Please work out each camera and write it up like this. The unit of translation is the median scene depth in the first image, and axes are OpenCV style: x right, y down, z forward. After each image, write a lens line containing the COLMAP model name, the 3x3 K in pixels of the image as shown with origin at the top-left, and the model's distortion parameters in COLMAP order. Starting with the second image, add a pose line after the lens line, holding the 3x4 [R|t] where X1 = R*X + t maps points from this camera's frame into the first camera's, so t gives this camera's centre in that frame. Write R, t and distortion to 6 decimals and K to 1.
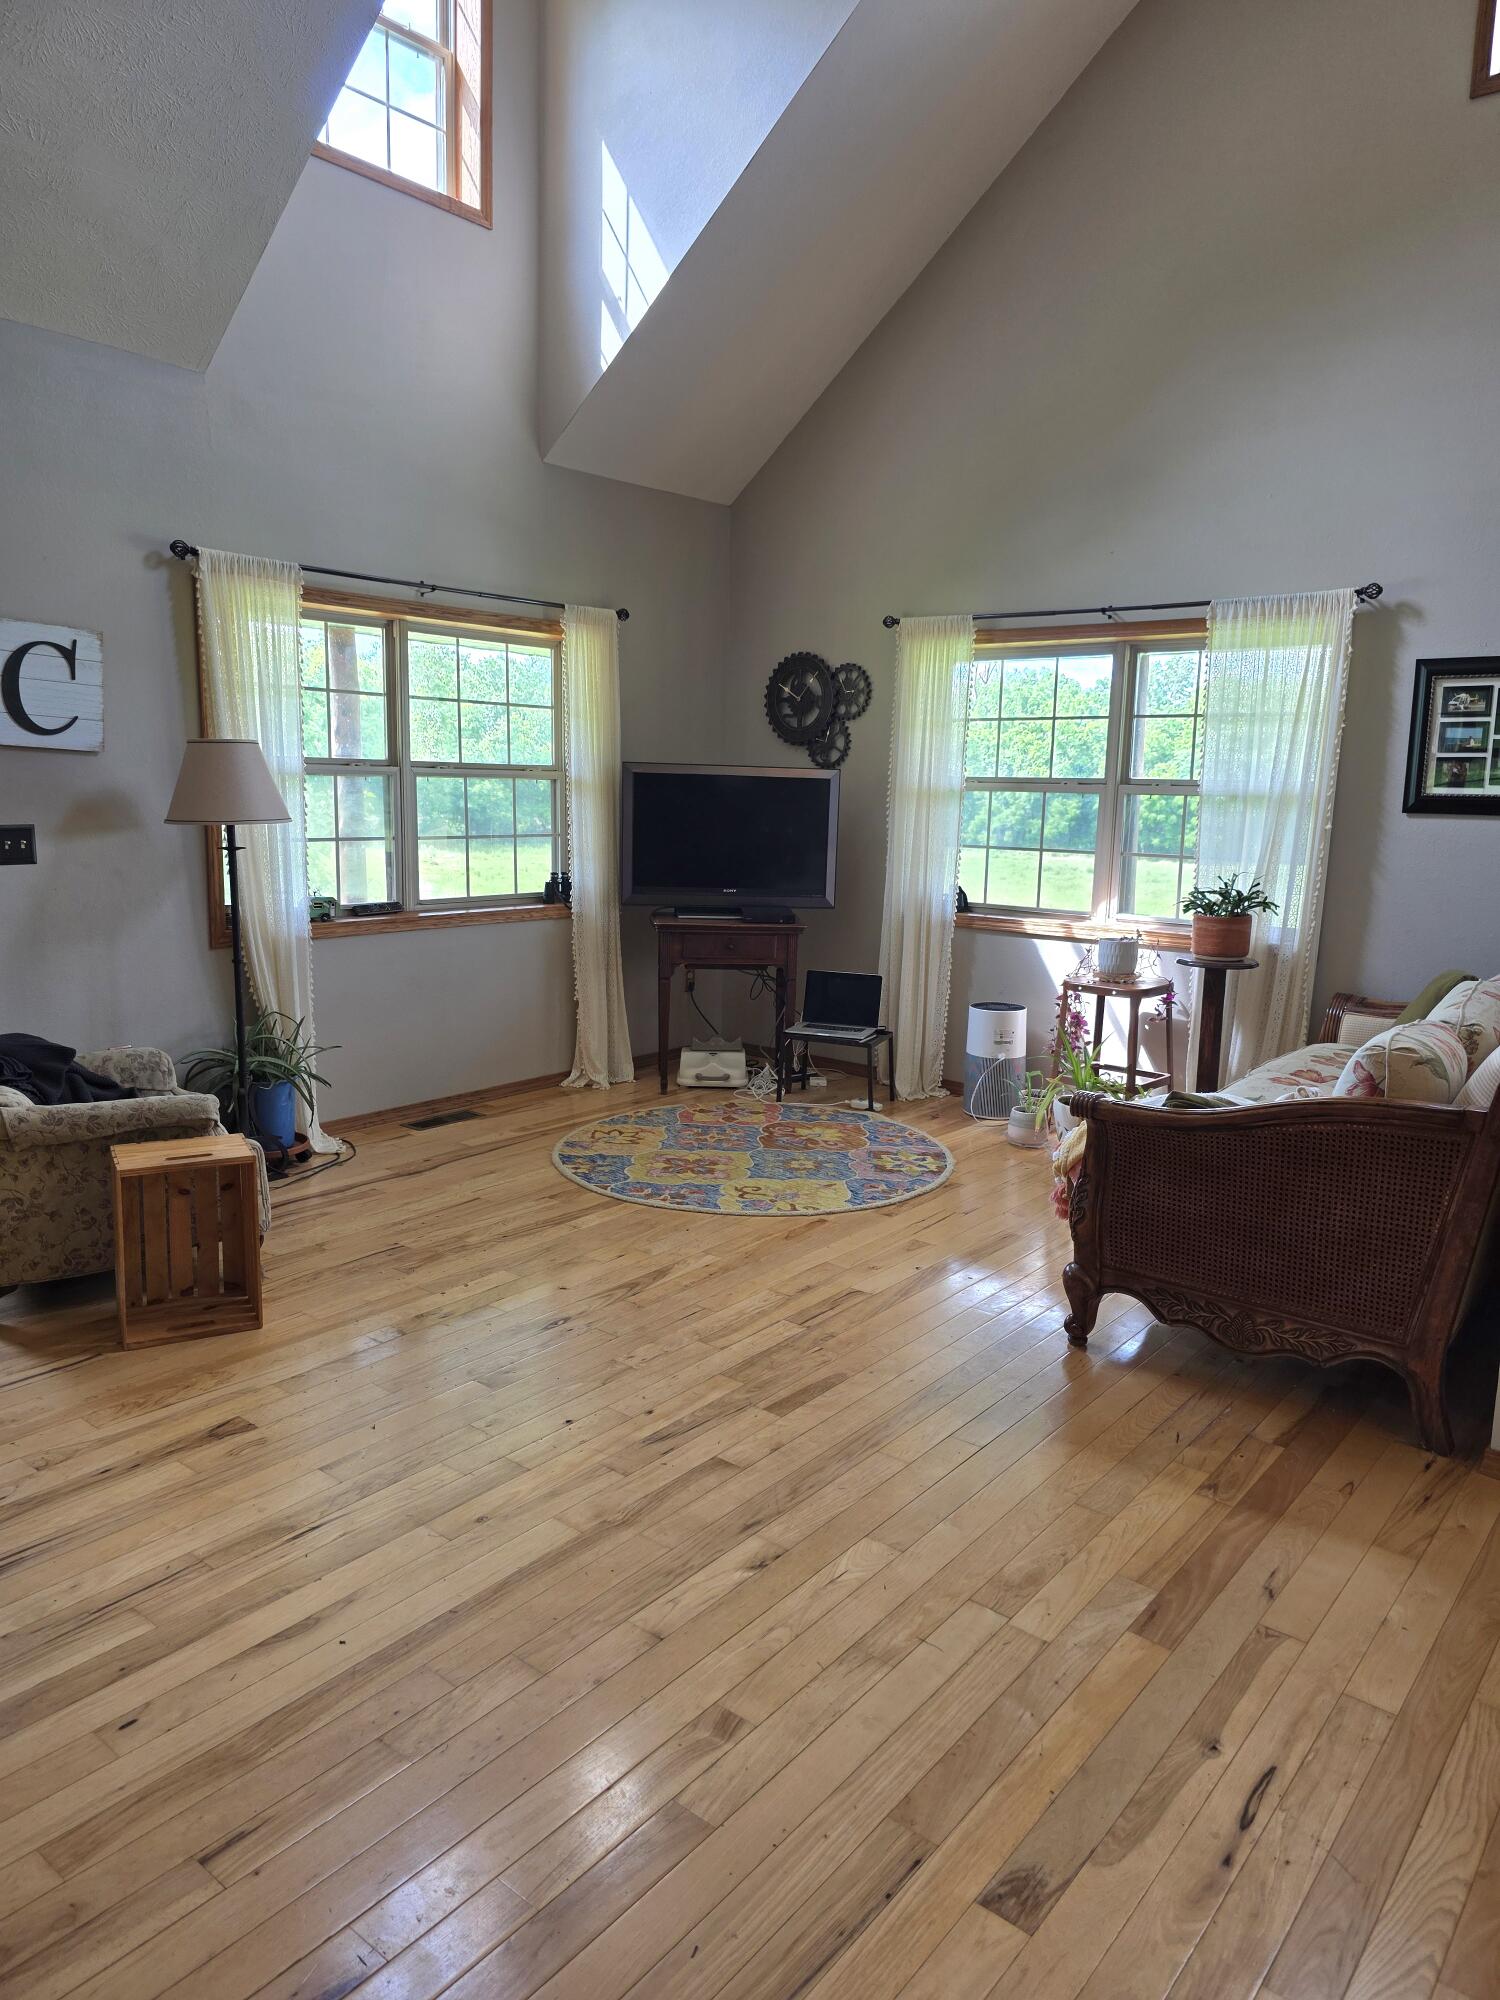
lens RADIAL K [[1312.0, 0, 764.0], [0, 1312.0, 1032.8], [0, 0, 1]] dist [0.064360, -0.065546]
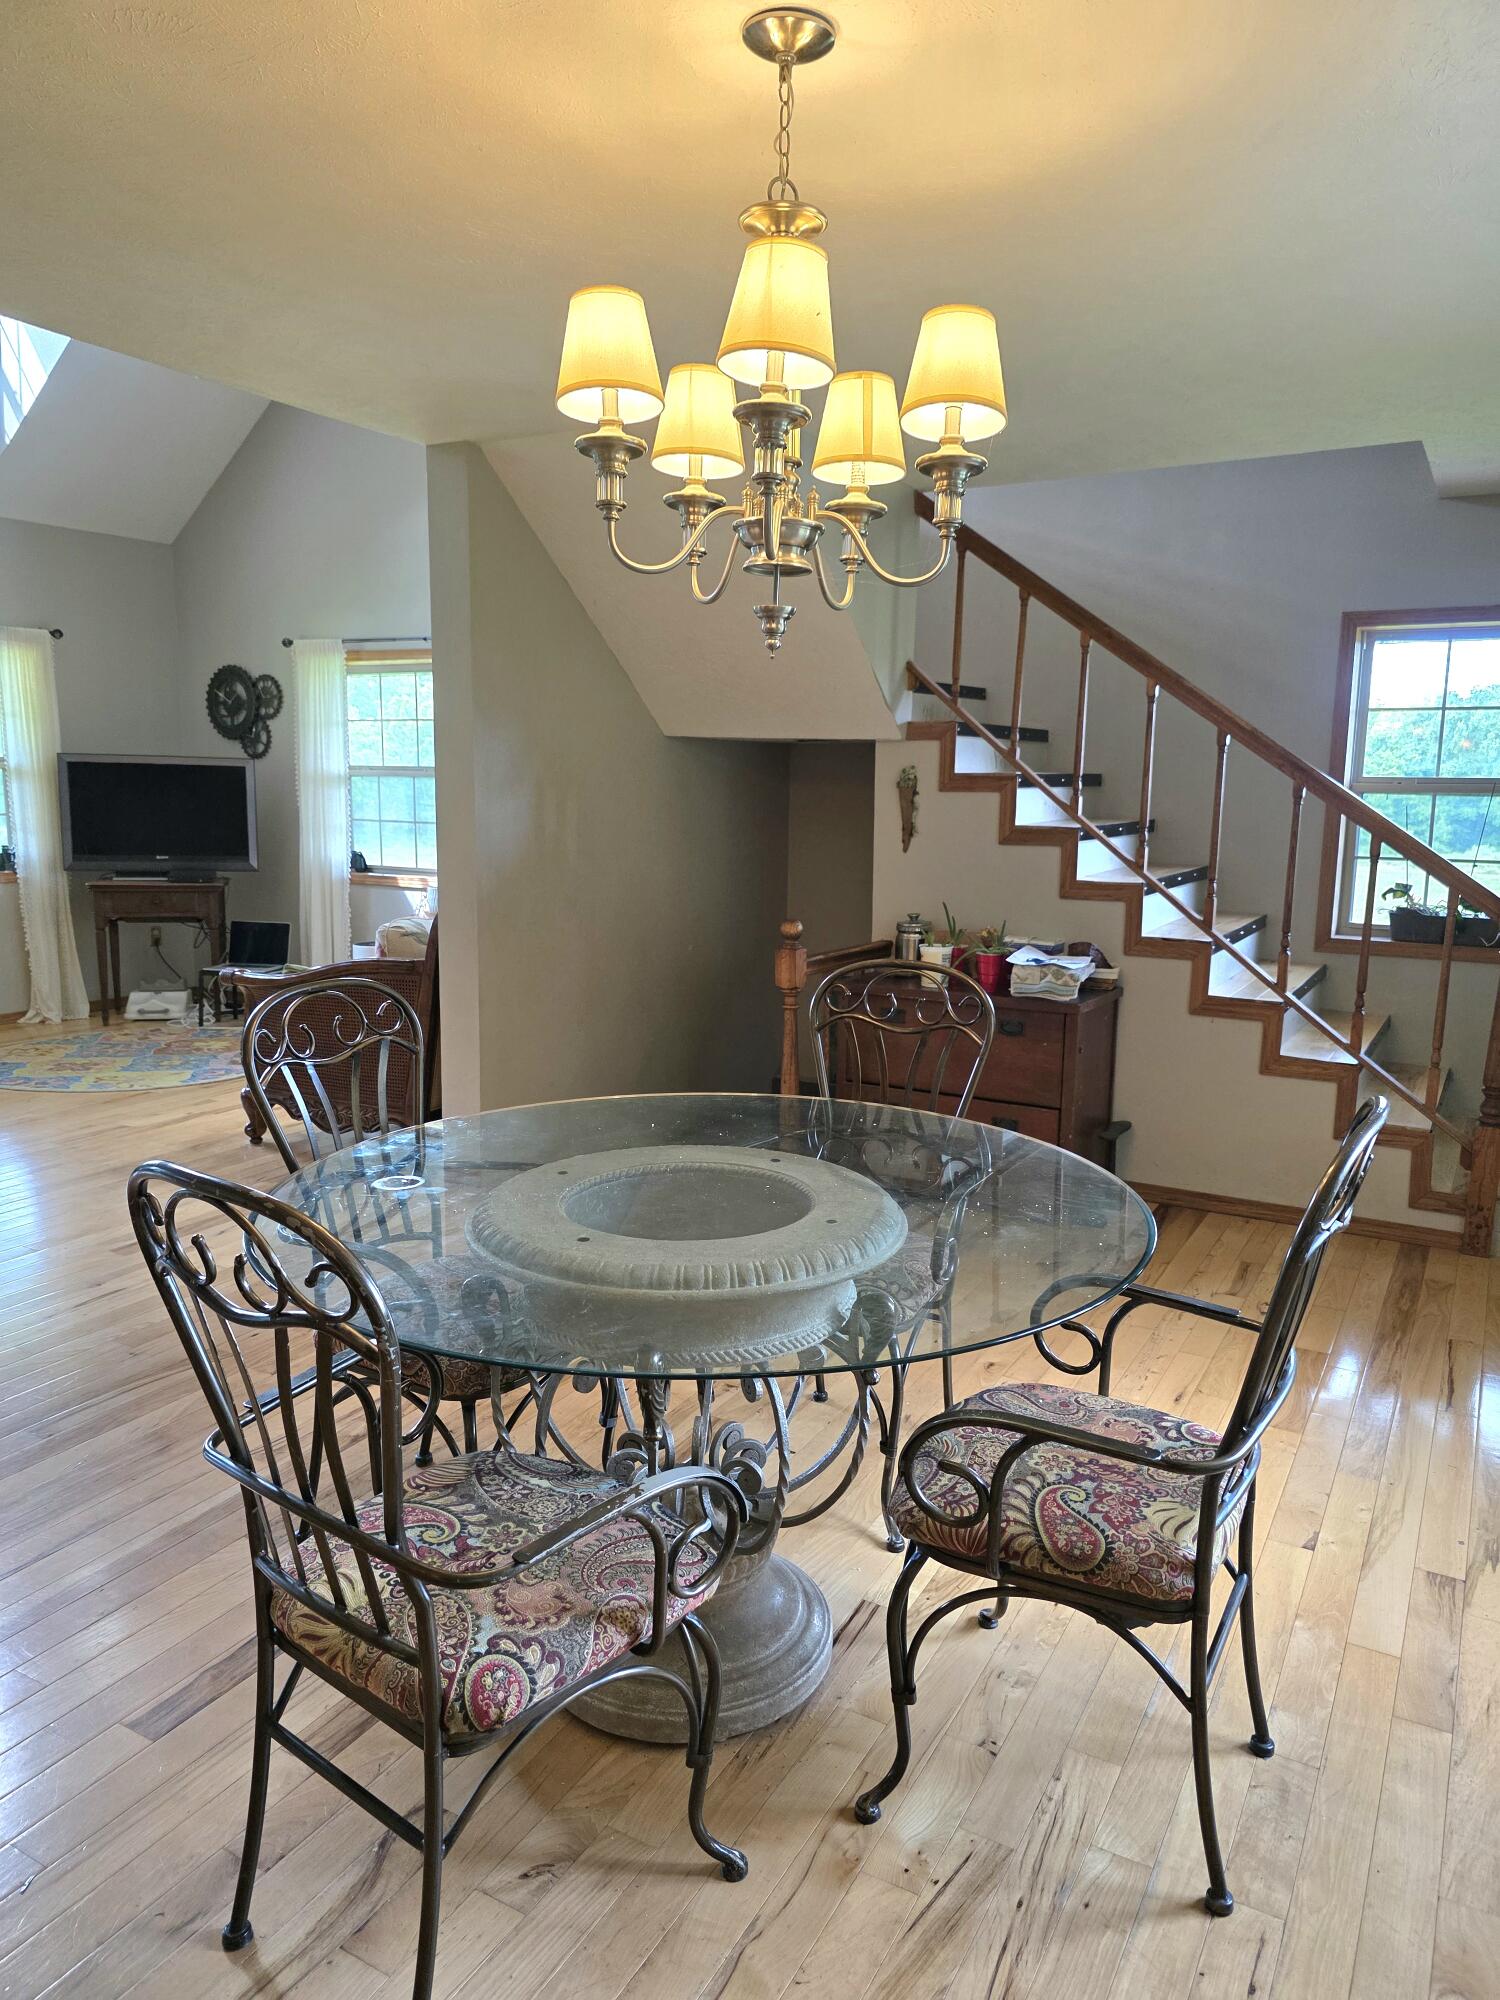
lens RADIAL K [[1340.9, 0, 741.8], [0, 1340.9, 995.9], [0, 0, 1]] dist [0.068900, -0.065257]
pose [[0.987406, -0.034973, 0.154291, 0.312026], [0.039499, 0.998872, -0.026364, 0.075727], [-0.153195, 0.032126, 0.987674, -0.328697]]
